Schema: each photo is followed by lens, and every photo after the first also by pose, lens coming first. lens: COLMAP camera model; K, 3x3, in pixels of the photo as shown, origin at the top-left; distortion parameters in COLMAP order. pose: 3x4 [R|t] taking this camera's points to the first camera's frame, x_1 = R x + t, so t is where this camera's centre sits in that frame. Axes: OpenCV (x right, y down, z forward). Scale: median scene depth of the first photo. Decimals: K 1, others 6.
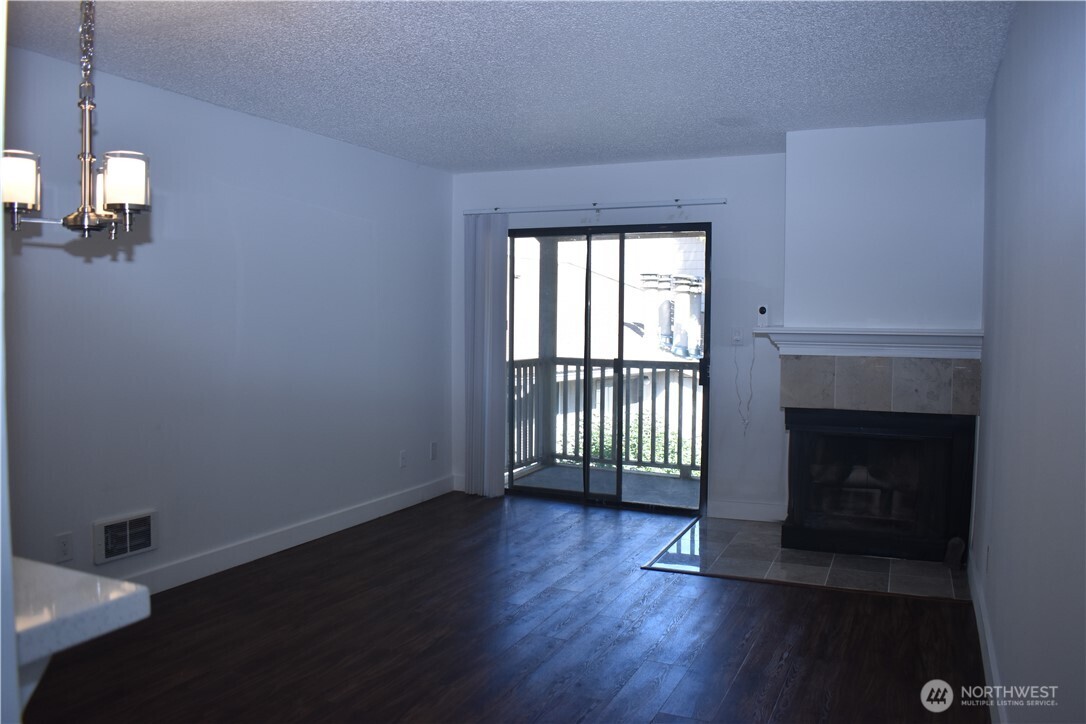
lens RADIAL K [[846.6, 0, 543.0], [0, 846.6, 362.0], [0, 0, 1]] dist [-0.092845, 0.006731]
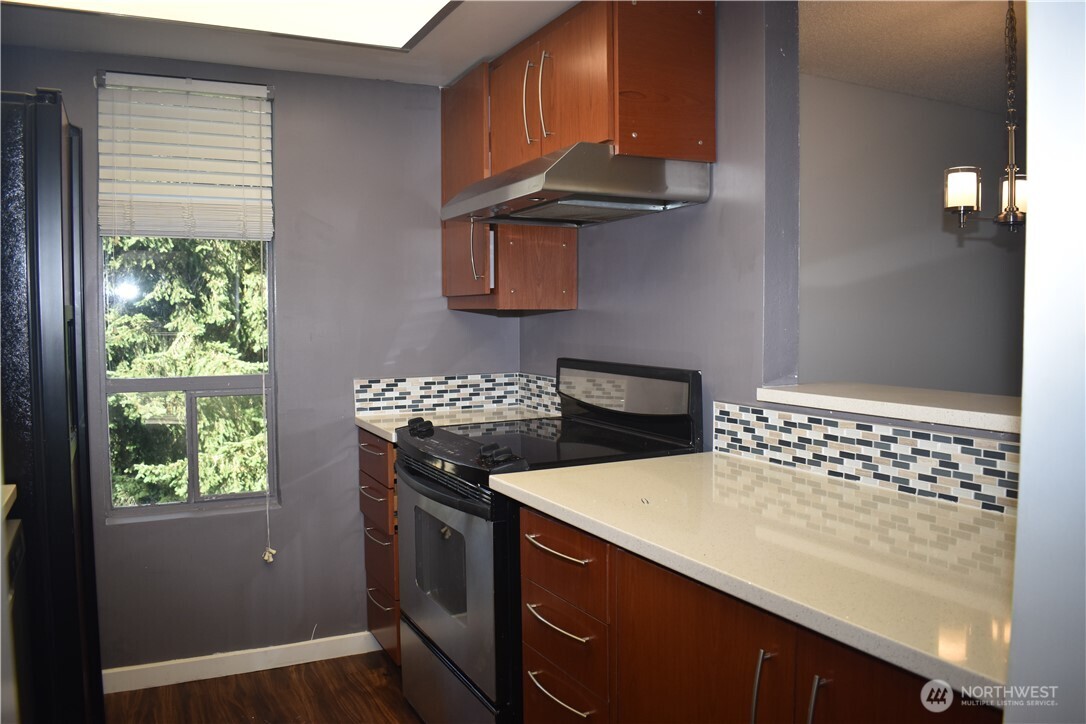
lens RADIAL K [[846.6, 0, 543.0], [0, 846.6, 362.0], [0, 0, 1]] dist [-0.092845, 0.006731]
pose [[0.782452, 0.023147, -0.622281, -0.142691], [-0.024315, 0.999682, 0.006612, 0.026502], [0.622236, 0.009957, 0.782766, -0.194447]]
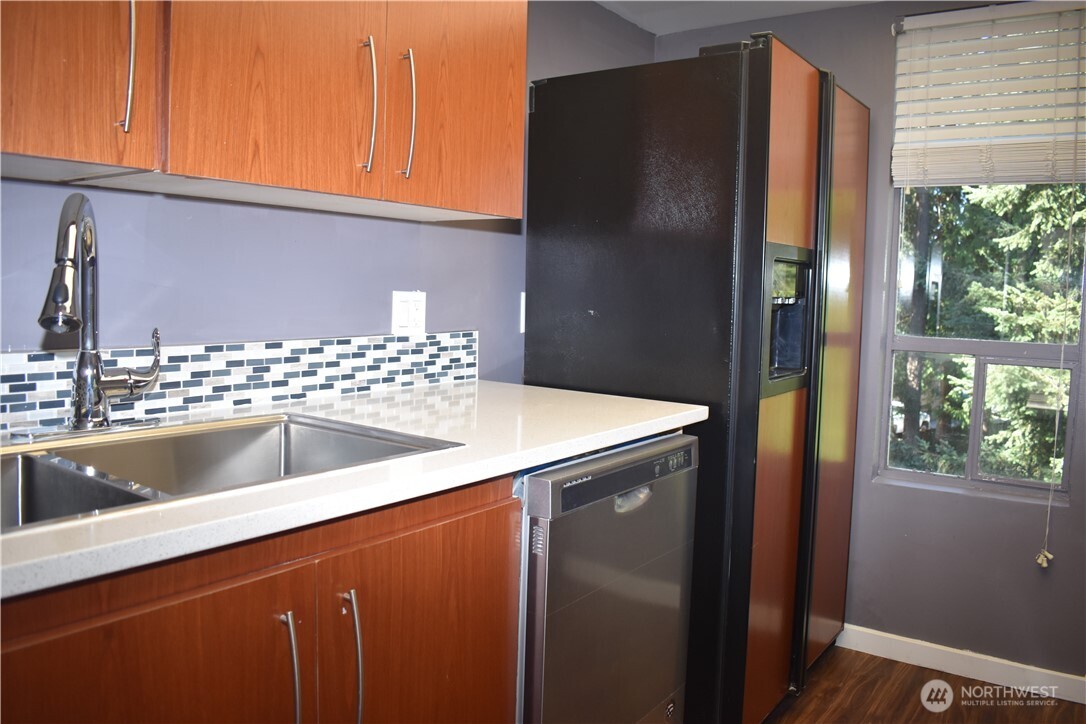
lens RADIAL K [[846.6, 0, 543.0], [0, 846.6, 362.0], [0, 0, 1]] dist [-0.092845, 0.006731]
pose [[-0.183634, 0.065203, -0.980830, -0.137901], [-0.082582, 0.993247, 0.081490, 0.040296], [0.979520, 0.095963, -0.177010, -0.073154]]
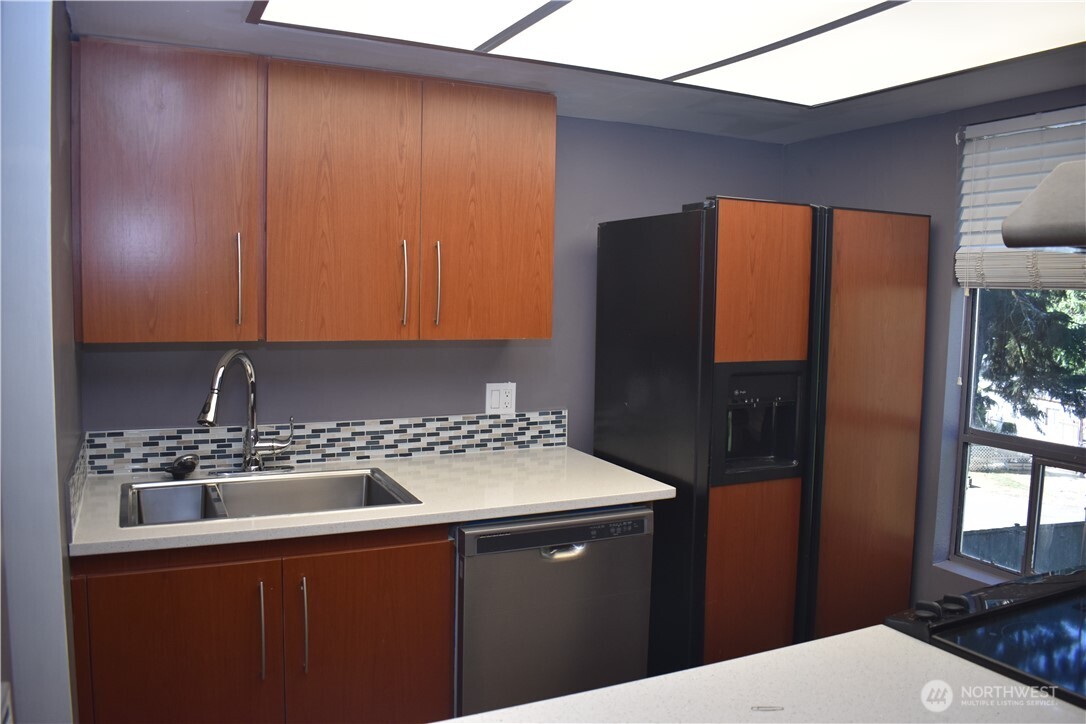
lens RADIAL K [[846.6, 0, 543.0], [0, 846.6, 362.0], [0, 0, 1]] dist [-0.092845, 0.006731]
pose [[-0.629269, 0.036747, -0.776319, -0.100206], [-0.072657, 0.991725, 0.105837, -0.032777], [0.773784, 0.123005, -0.621392, 0.168034]]
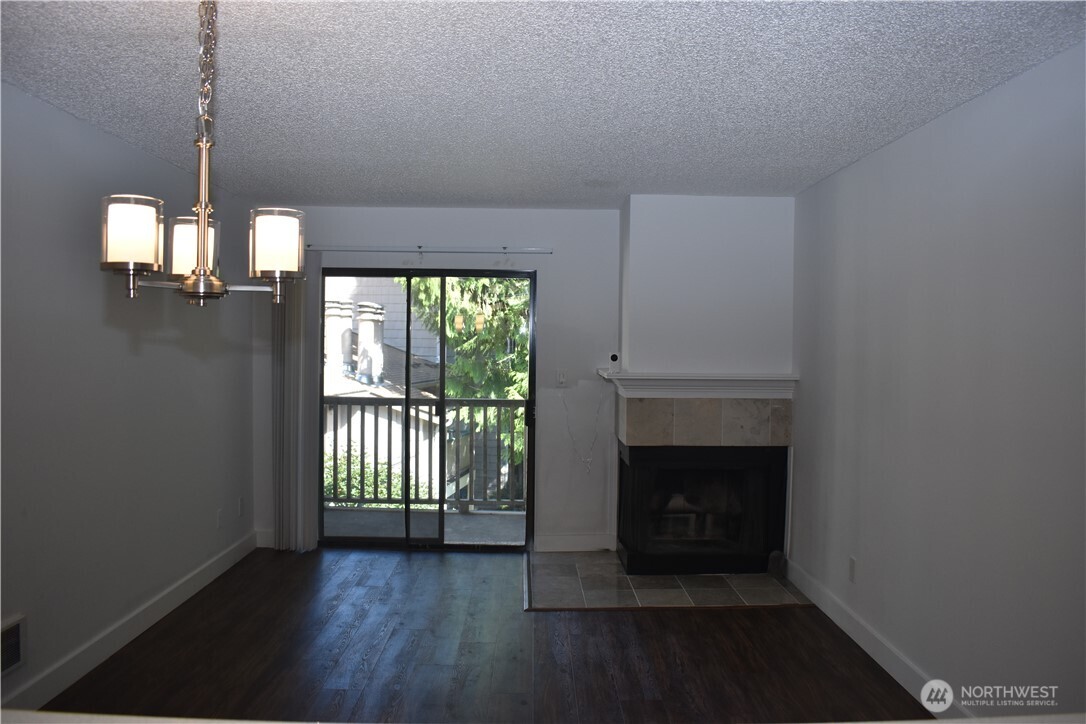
lens RADIAL K [[846.6, 0, 543.0], [0, 846.6, 362.0], [0, 0, 1]] dist [-0.092845, 0.006731]
pose [[0.905090, -0.007523, 0.425153, -0.261583], [0.018127, 0.999617, -0.020900, -0.031919], [-0.424833, 0.026623, 0.904880, 0.048841]]
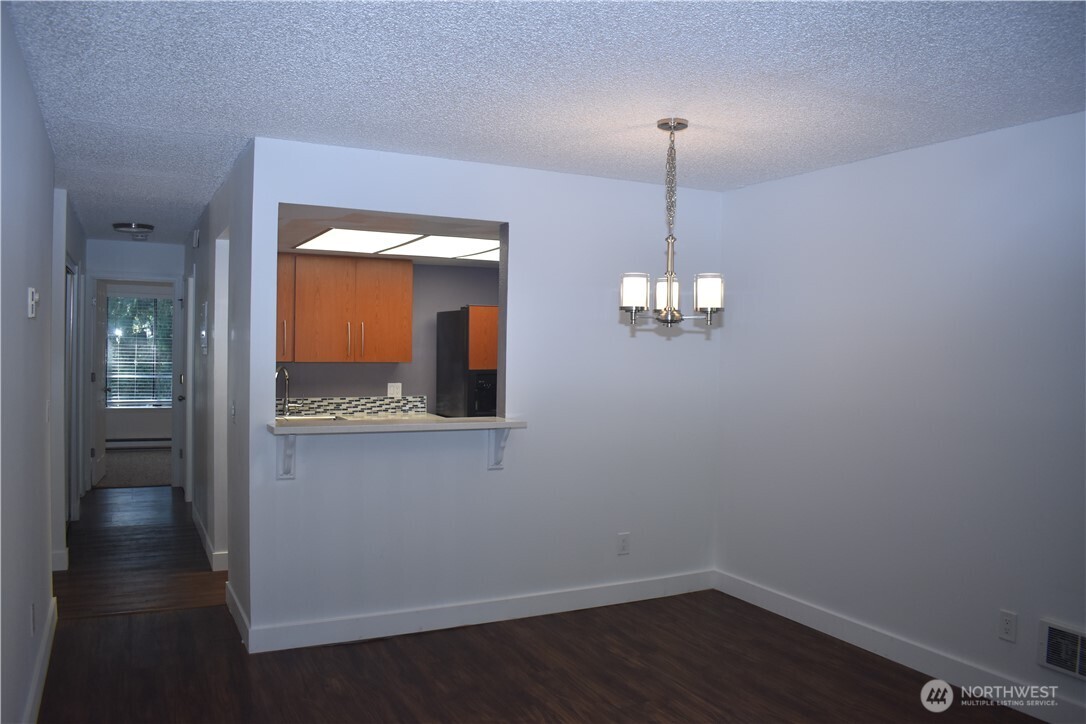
lens RADIAL K [[846.6, 0, 543.0], [0, 846.6, 362.0], [0, 0, 1]] dist [-0.092845, 0.006731]
pose [[-0.617693, -0.006043, -0.786396, 0.351899], [-0.067035, 0.996736, 0.044995, -0.061404], [0.783557, 0.080509, -0.616081, 0.767199]]
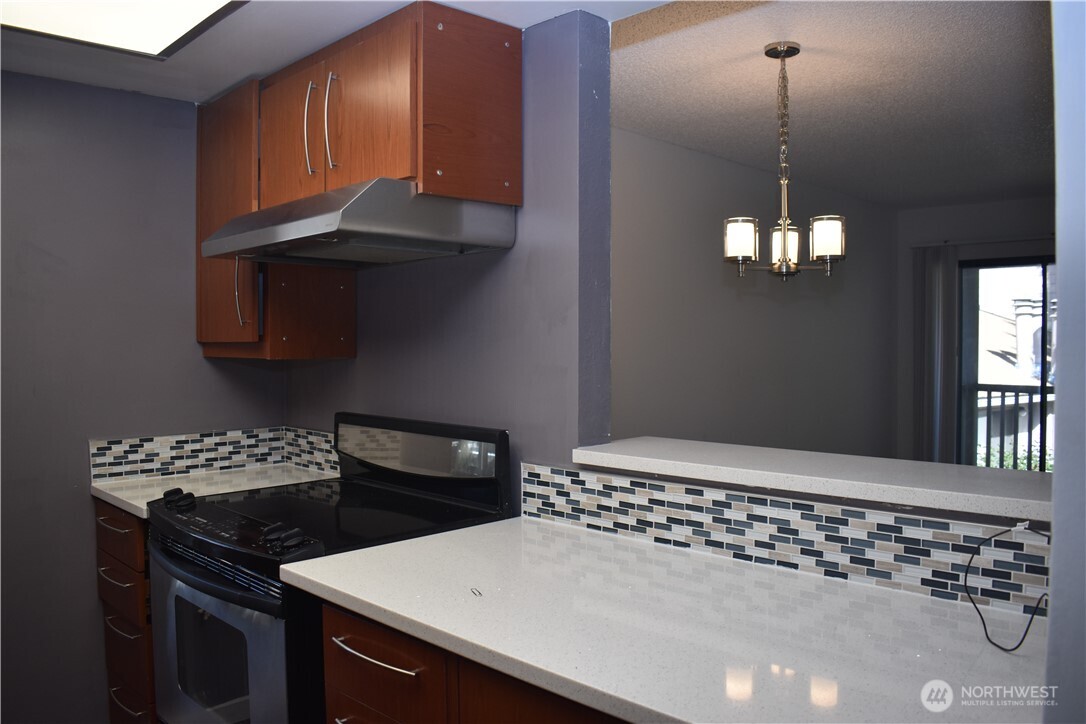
lens RADIAL K [[846.6, 0, 543.0], [0, 846.6, 362.0], [0, 0, 1]] dist [-0.092845, 0.006731]
pose [[0.934893, -0.002756, -0.354919, -0.191180], [-0.010237, 0.999344, -0.034726, 0.013329], [0.354782, 0.036098, 0.934252, -0.174613]]
